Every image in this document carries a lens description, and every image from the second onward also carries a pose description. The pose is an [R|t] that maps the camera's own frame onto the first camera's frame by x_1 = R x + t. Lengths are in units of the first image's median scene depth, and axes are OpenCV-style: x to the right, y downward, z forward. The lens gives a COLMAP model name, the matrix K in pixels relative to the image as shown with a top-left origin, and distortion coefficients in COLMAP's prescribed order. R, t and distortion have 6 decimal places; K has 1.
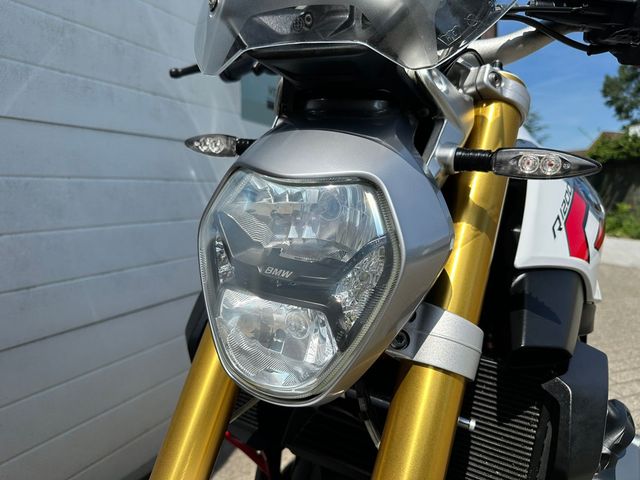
lens RADIAL K [[459.4, 0, 320.0], [0, 459.4, 240.0], [0, 0, 1]] dist [-0.005652, -0.002776]
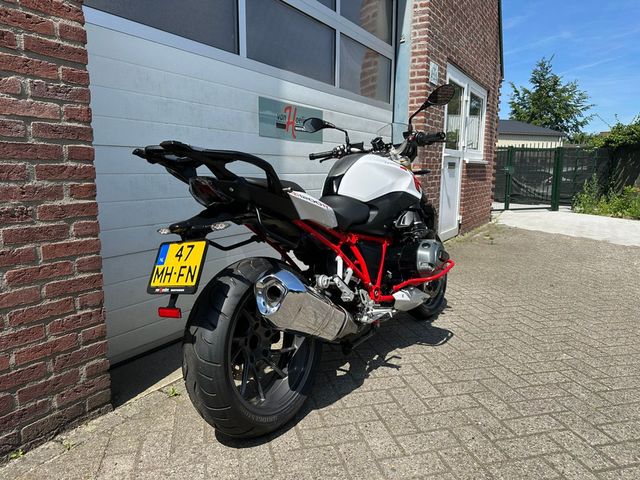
lens RADIAL K [[449.2, 0, 320.0], [0, 449.2, 240.0], [0, 0, 1]] dist [0.000717, -0.002795]
pose [[0.995434, 0.024357, -0.092296, 0.499726], [-0.019677, 0.998491, 0.051274, 0.072312], [0.093405, -0.049224, 0.994411, -1.486625]]
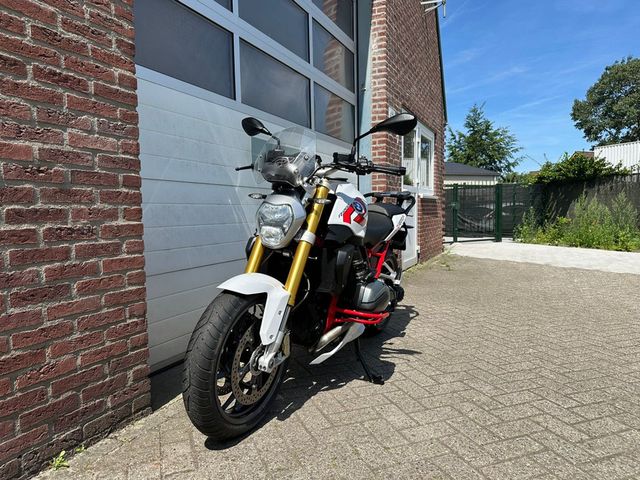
lens RADIAL K [[446.9, 0, 316.8], [0, 446.9, 245.7], [0, 0, 1]] dist [0.049278, -0.077530]
pose [[0.999814, -0.014895, 0.012269, 0.159216], [0.015263, 0.999419, -0.030483, 0.233334], [-0.011808, 0.030665, 0.999460, -1.912139]]
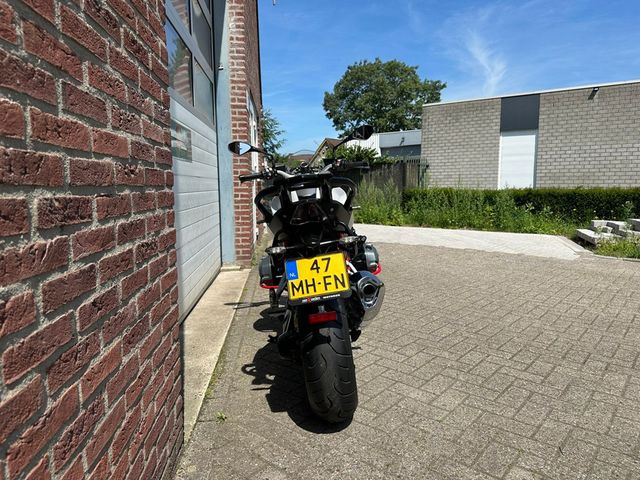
lens RADIAL K [[449.5, 0, 317.5], [0, 449.5, 239.8], [0, 0, 1]] dist [0.013281, -0.001972]
pose [[0.862580, -0.060279, 0.502316, -1.228712], [0.054352, 0.998171, 0.026450, 0.054754], [-0.502992, 0.004487, 0.864279, -1.532207]]
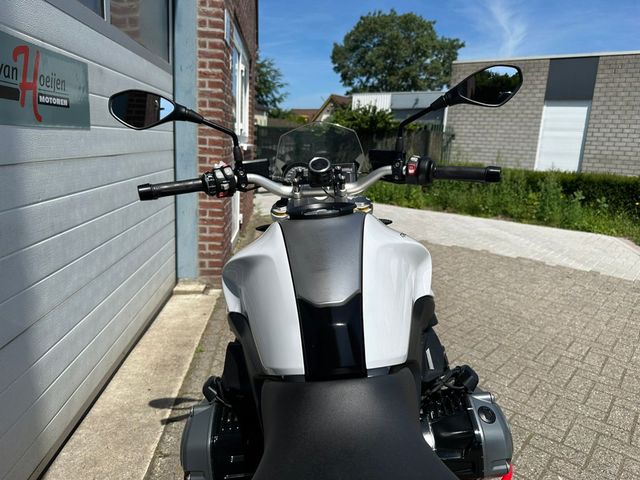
lens RADIAL K [[459.4, 0, 320.0], [0, 459.4, 240.0], [0, 0, 1]] dist [-0.005652, -0.002776]
pose [[0.860070, -0.053226, 0.507392, -0.155383], [-0.005008, 0.993614, 0.112721, -0.400368], [-0.510151, -0.099489, 0.854311, 0.487344]]
